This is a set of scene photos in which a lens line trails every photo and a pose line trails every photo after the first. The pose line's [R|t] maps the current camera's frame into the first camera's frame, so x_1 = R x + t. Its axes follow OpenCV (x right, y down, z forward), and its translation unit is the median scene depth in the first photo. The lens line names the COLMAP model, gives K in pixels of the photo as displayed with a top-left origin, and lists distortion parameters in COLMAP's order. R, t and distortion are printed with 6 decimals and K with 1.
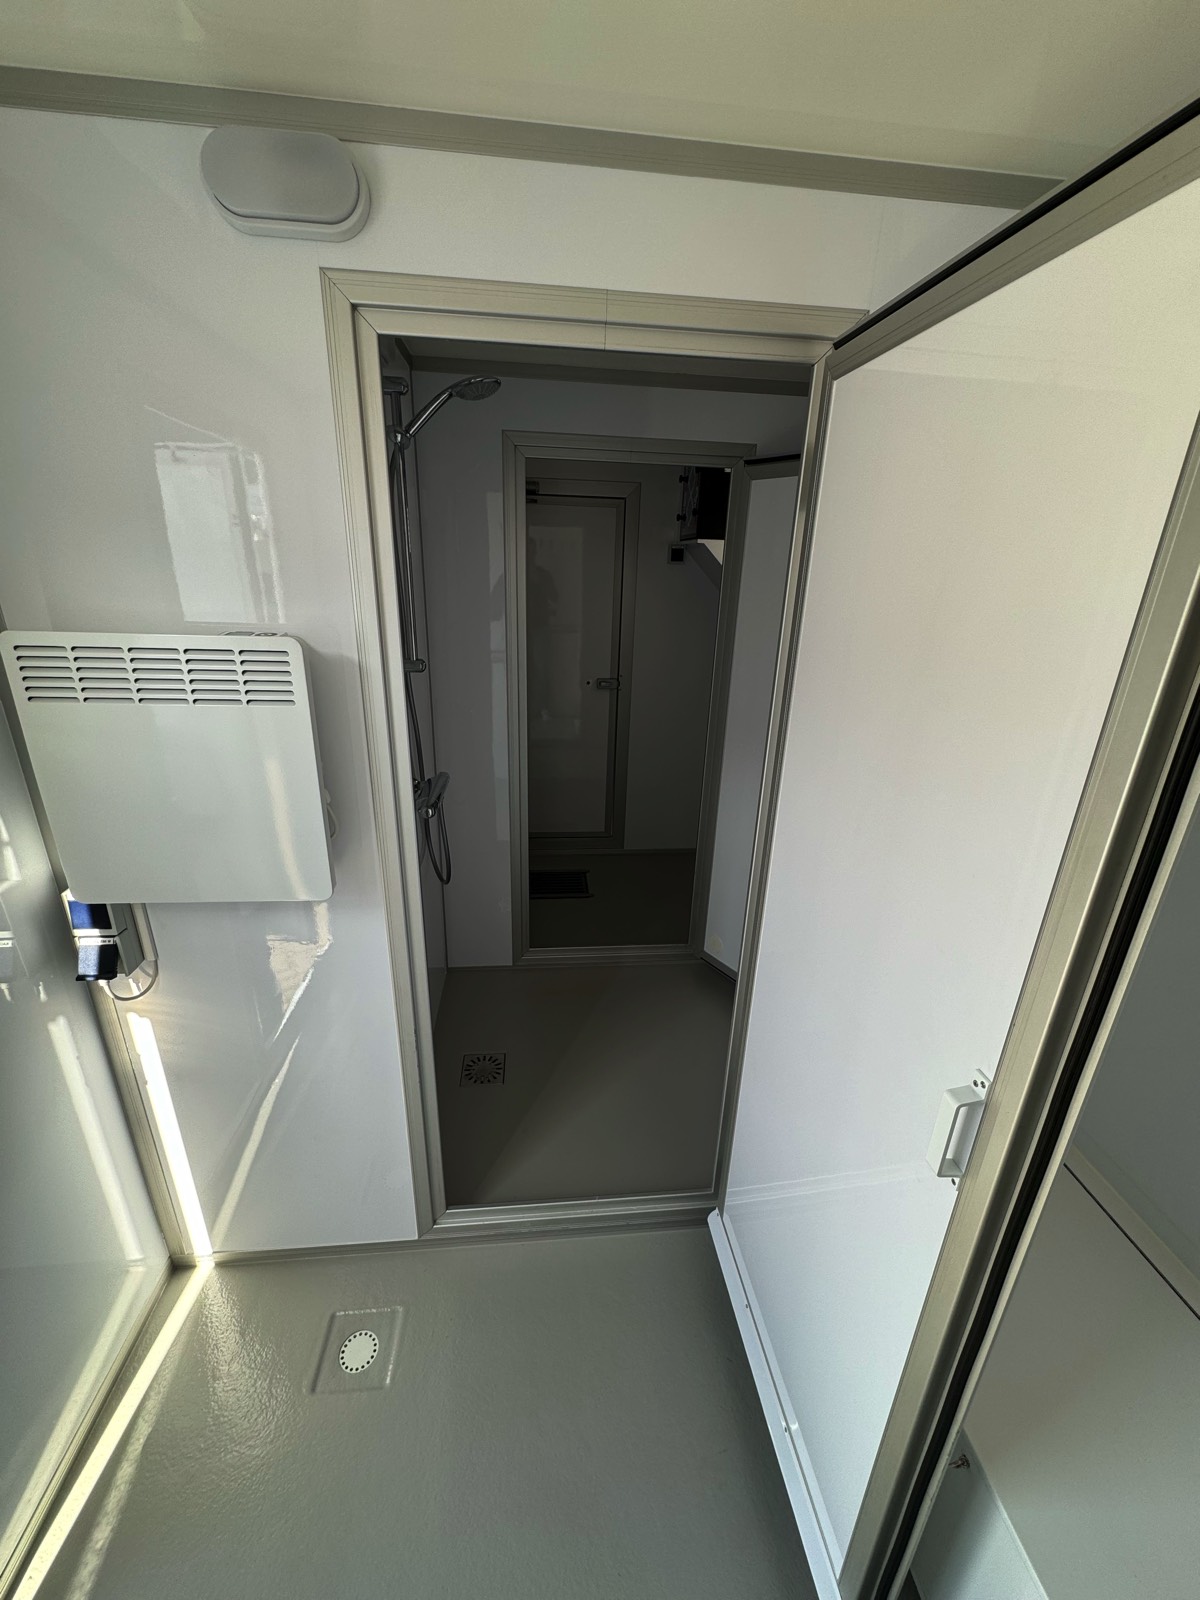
lens RADIAL K [[637.5, 0, 600.0], [0, 637.5, 800.0], [0, 0, 1]] dist [-0.000528, -0.000089]
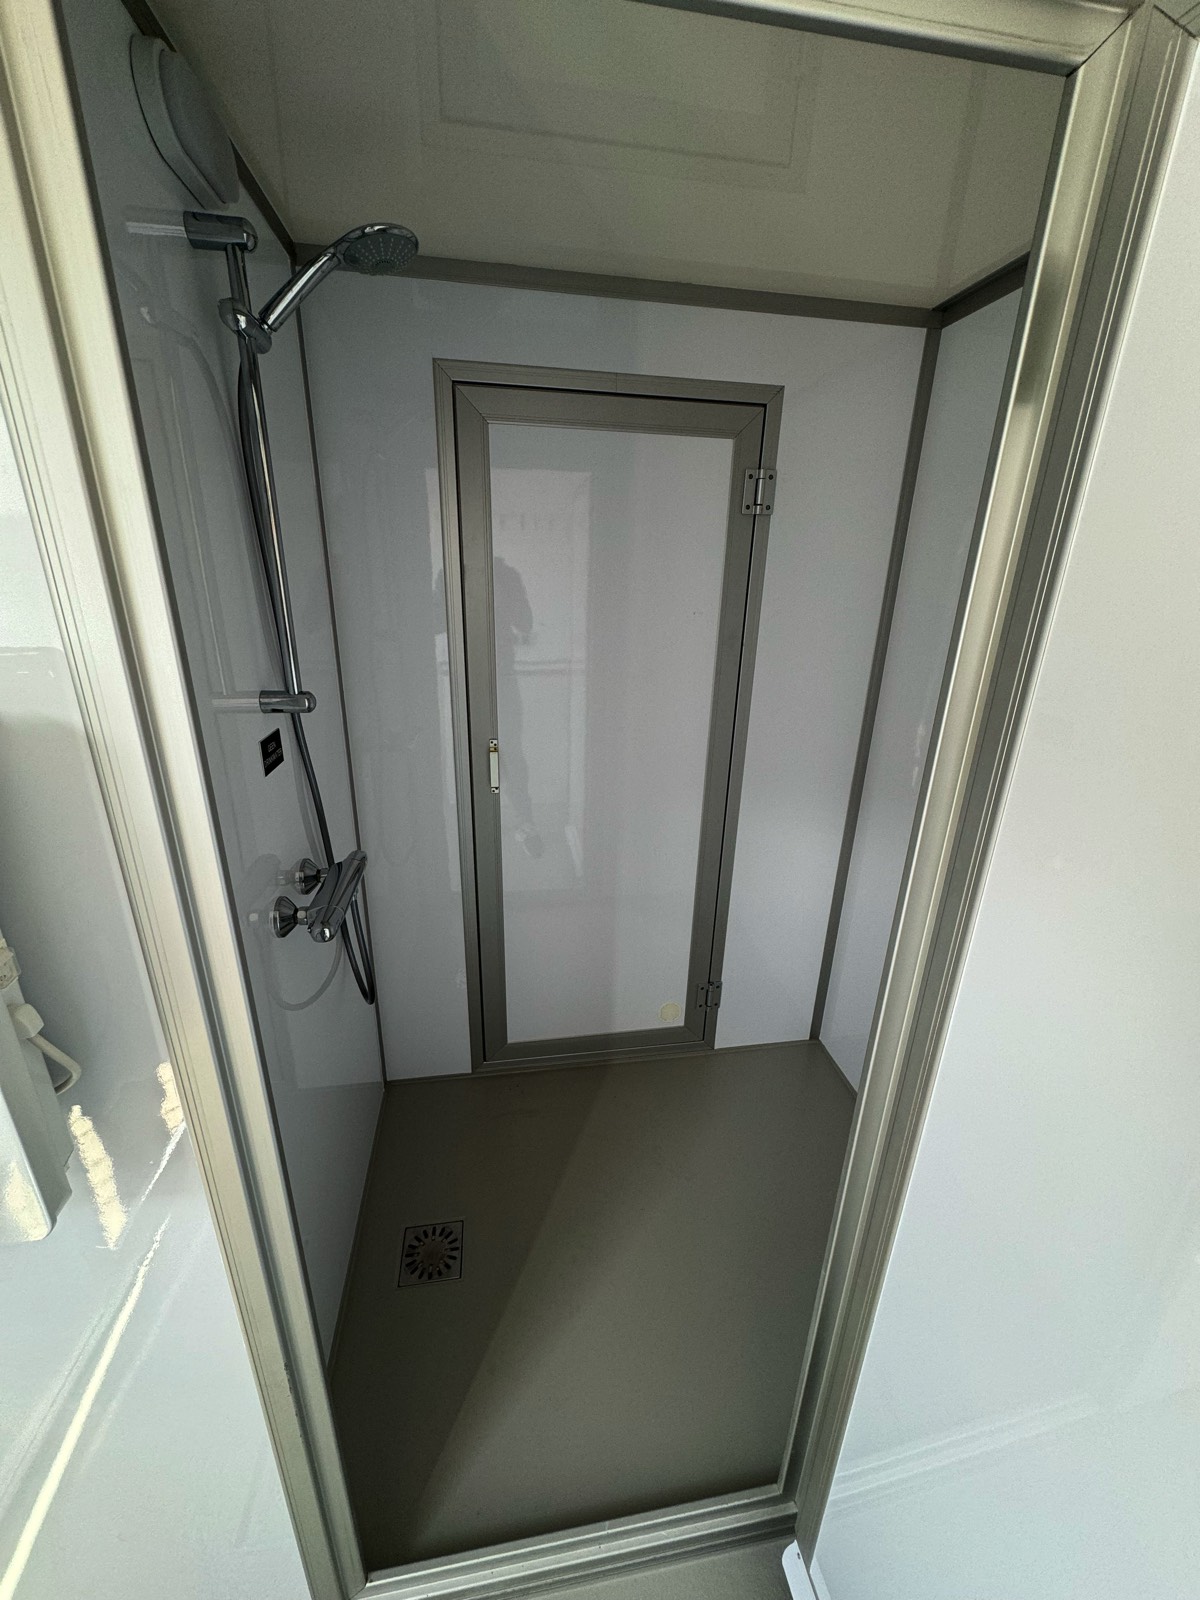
lens RADIAL K [[637.5, 0, 600.0], [0, 637.5, 800.0], [0, 0, 1]] dist [-0.000528, -0.000089]
pose [[0.997916, -0.027532, 0.058364, -0.023926], [0.027999, 0.999582, -0.007213, -0.083860], [-0.058141, 0.008833, 0.998269, 0.289702]]
